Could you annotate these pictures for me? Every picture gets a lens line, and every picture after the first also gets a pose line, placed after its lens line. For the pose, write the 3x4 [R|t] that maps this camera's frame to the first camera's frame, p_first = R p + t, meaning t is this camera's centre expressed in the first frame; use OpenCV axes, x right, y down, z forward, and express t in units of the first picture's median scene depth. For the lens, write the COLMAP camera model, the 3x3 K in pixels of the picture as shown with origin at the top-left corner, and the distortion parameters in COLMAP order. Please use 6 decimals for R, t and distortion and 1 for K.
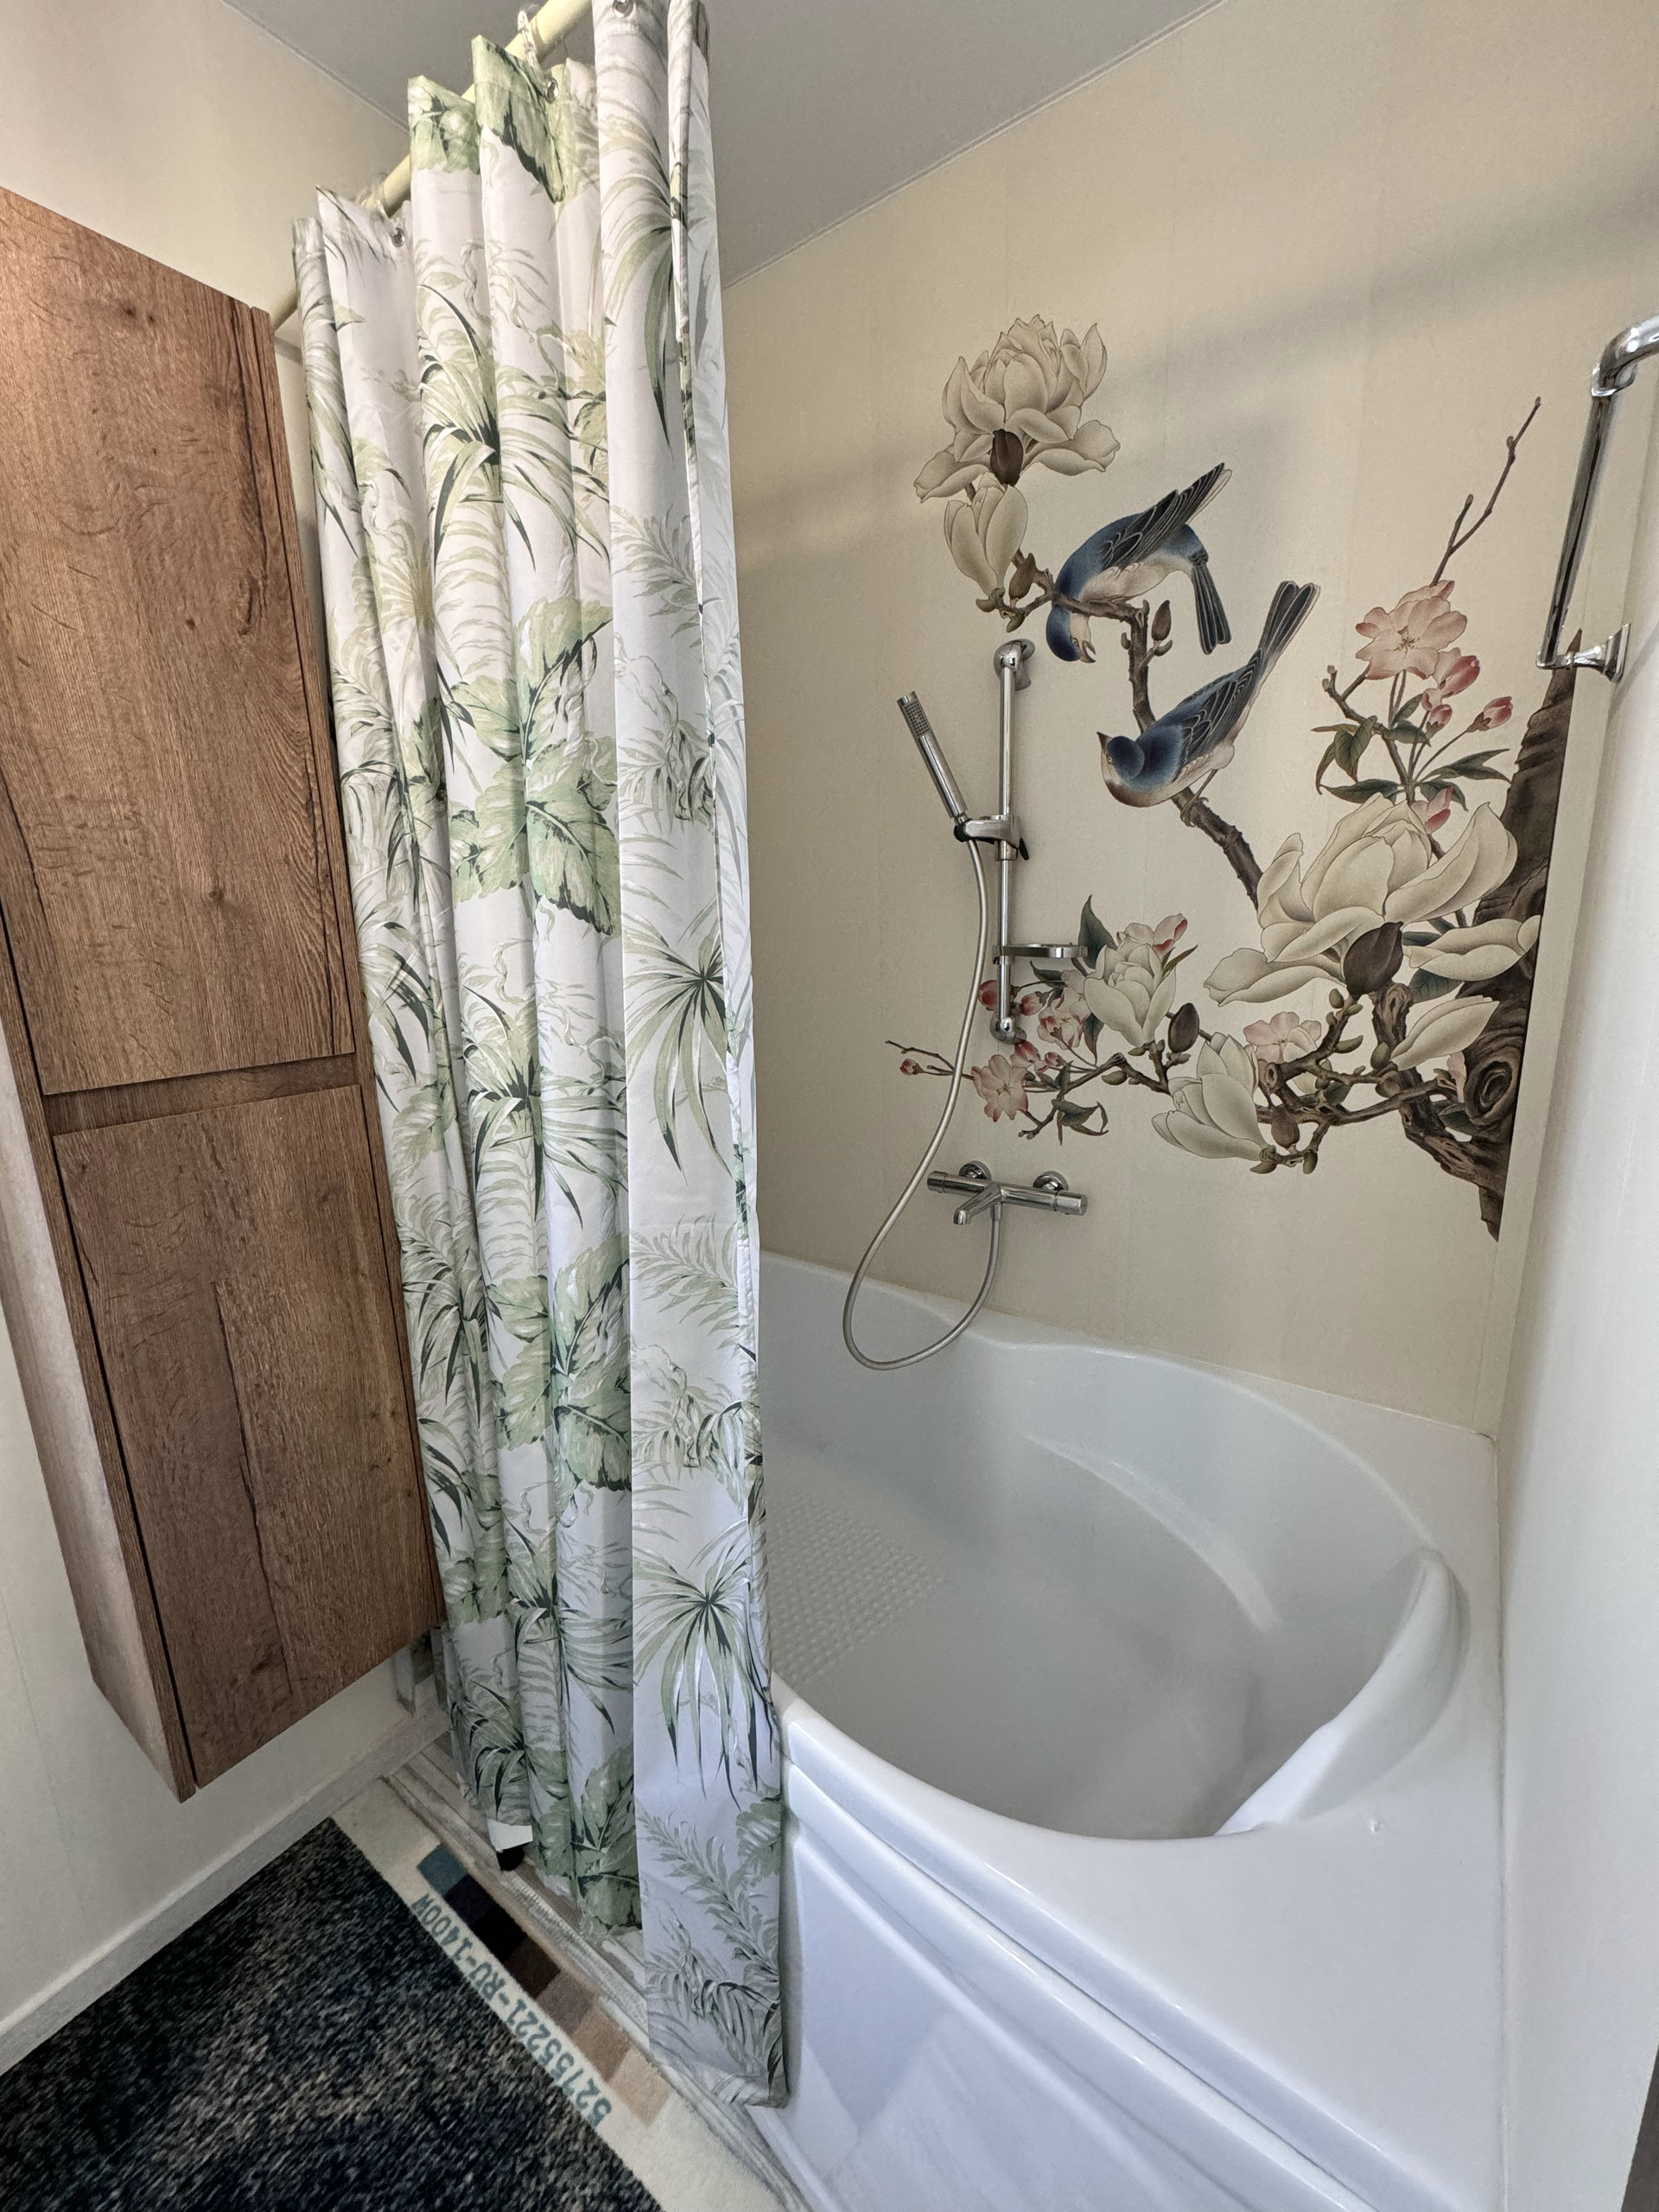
lens RADIAL K [[887.2, 0, 835.5], [0, 887.2, 1104.0], [0, 0, 1]] dist [-0.001144, 0.000321]
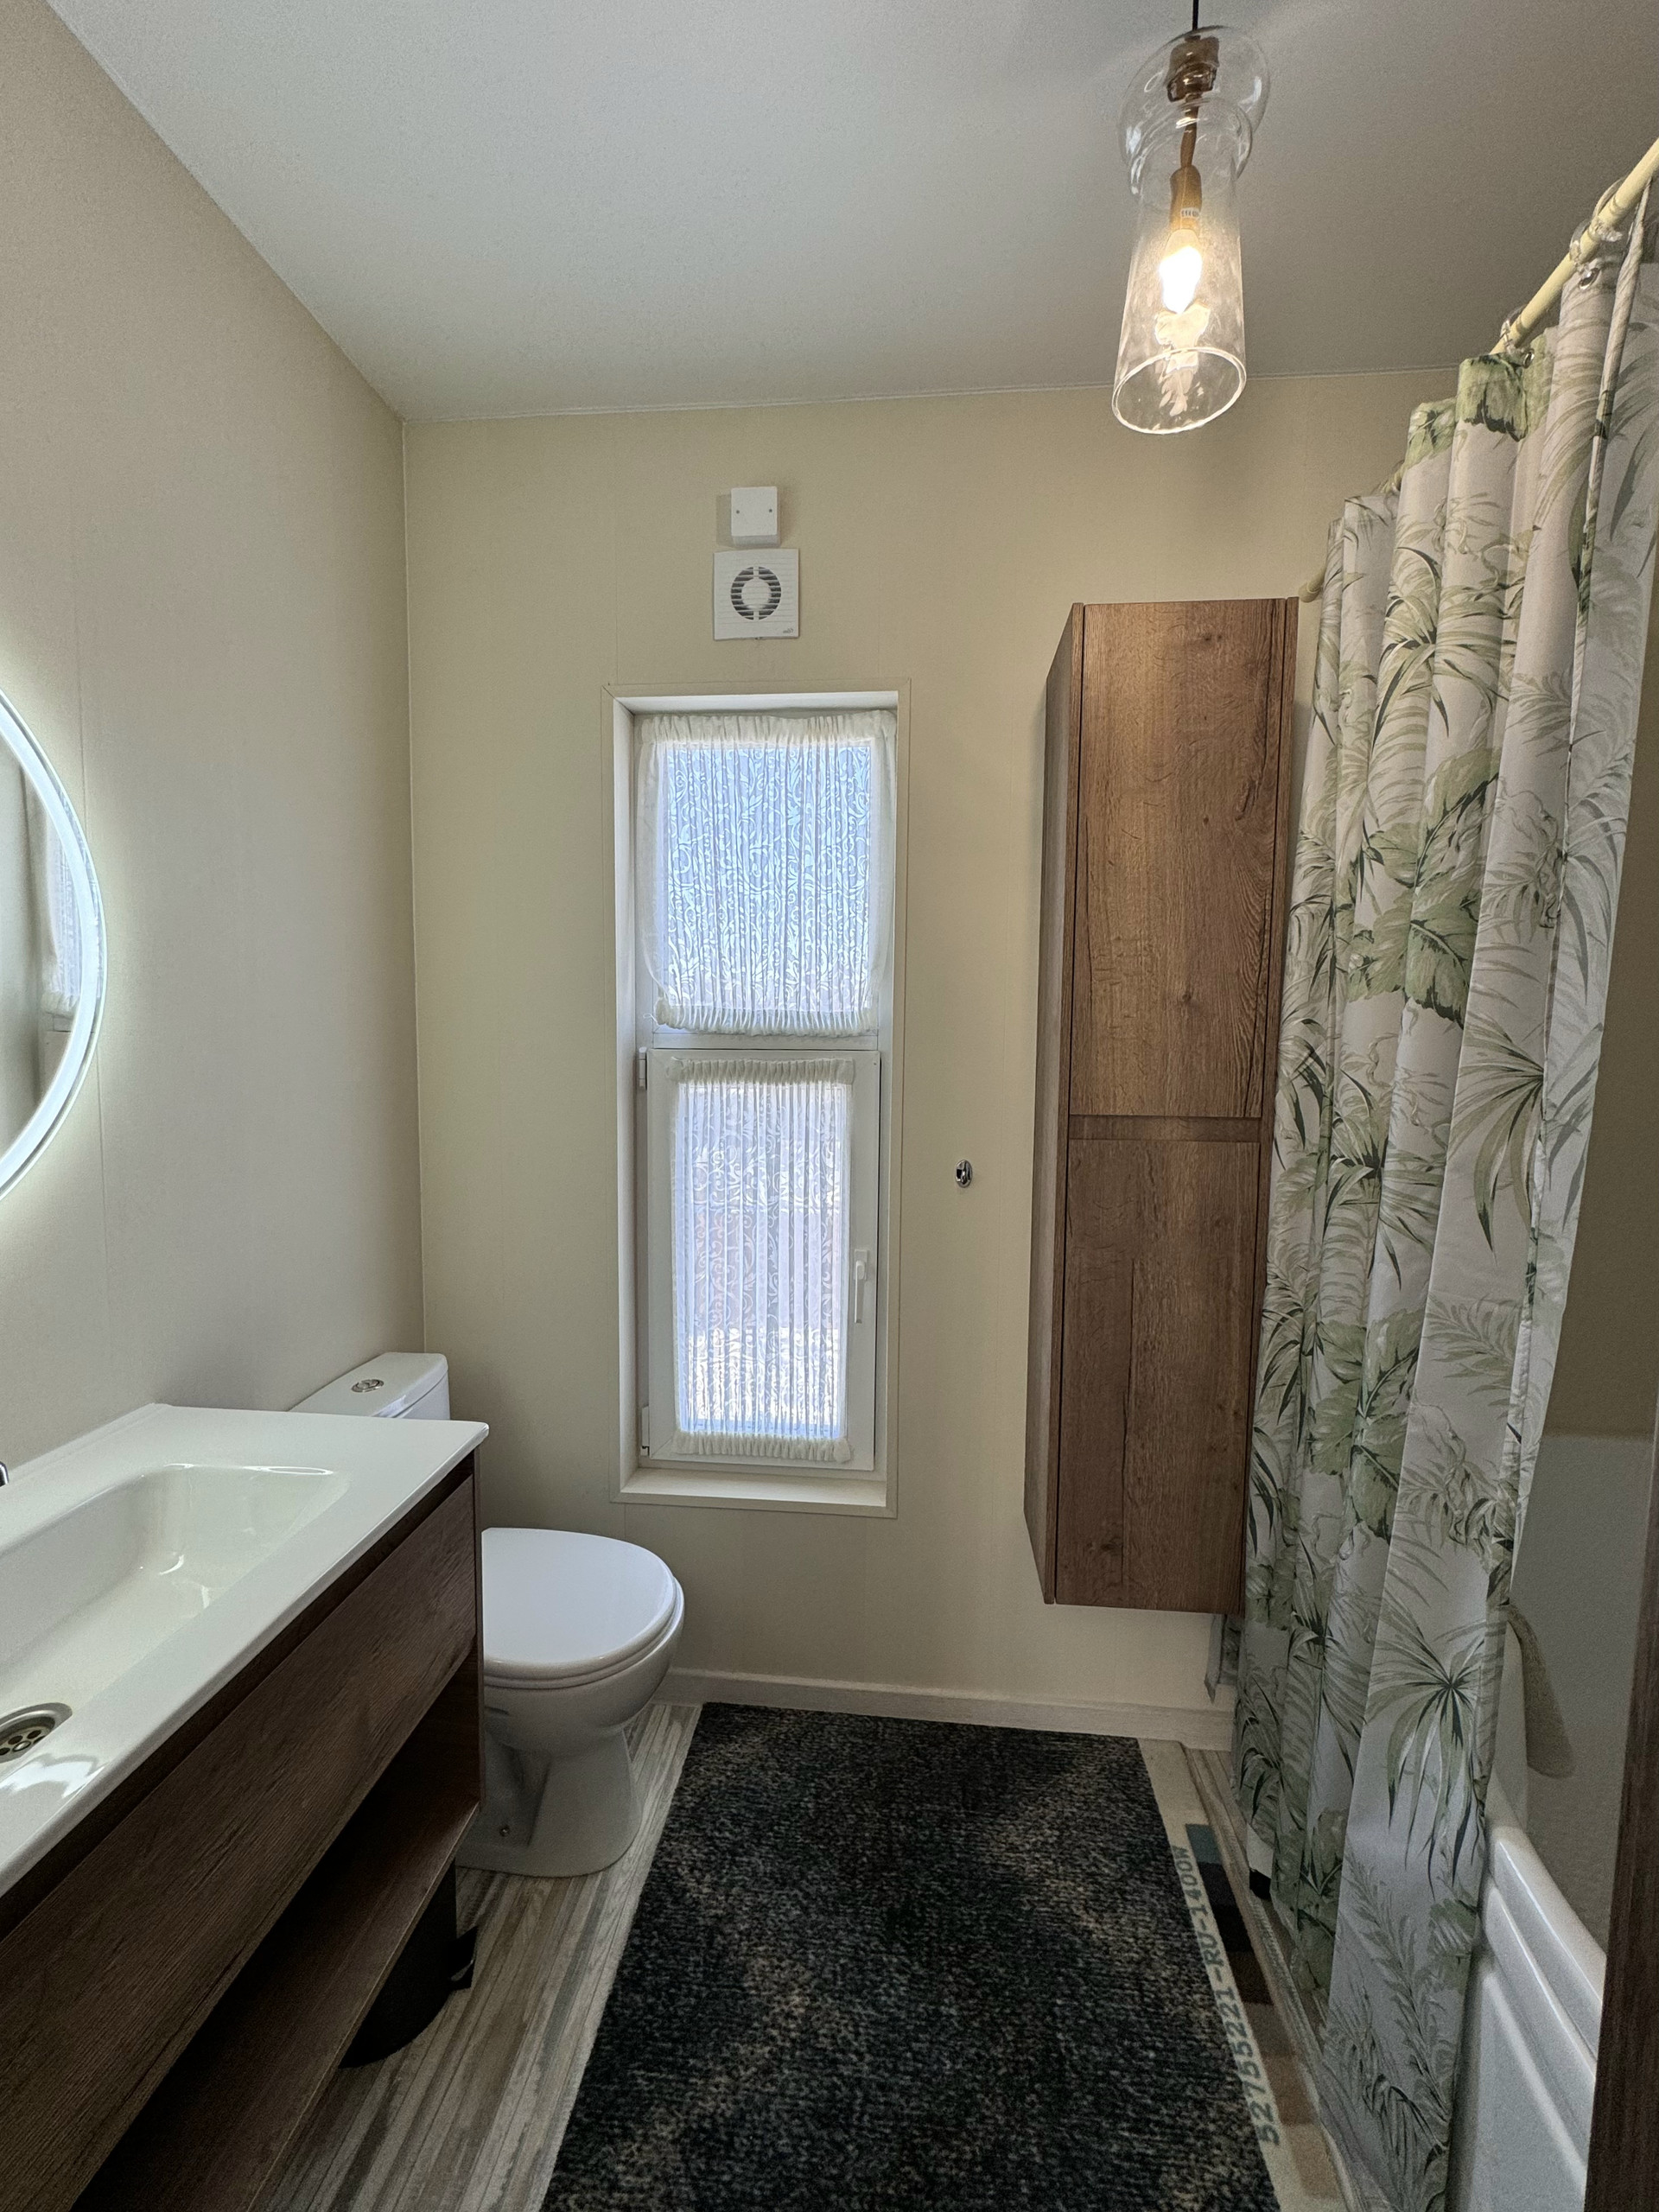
lens RADIAL K [[887.2, 0, 835.5], [0, 887.2, 1104.0], [0, 0, 1]] dist [-0.001144, 0.000321]
pose [[0.503882, 0.103869, -0.857505, 0.291445], [-0.204482, 0.978869, -0.001586, 0.059293], [0.839220, 0.176143, 0.514474, -0.213564]]
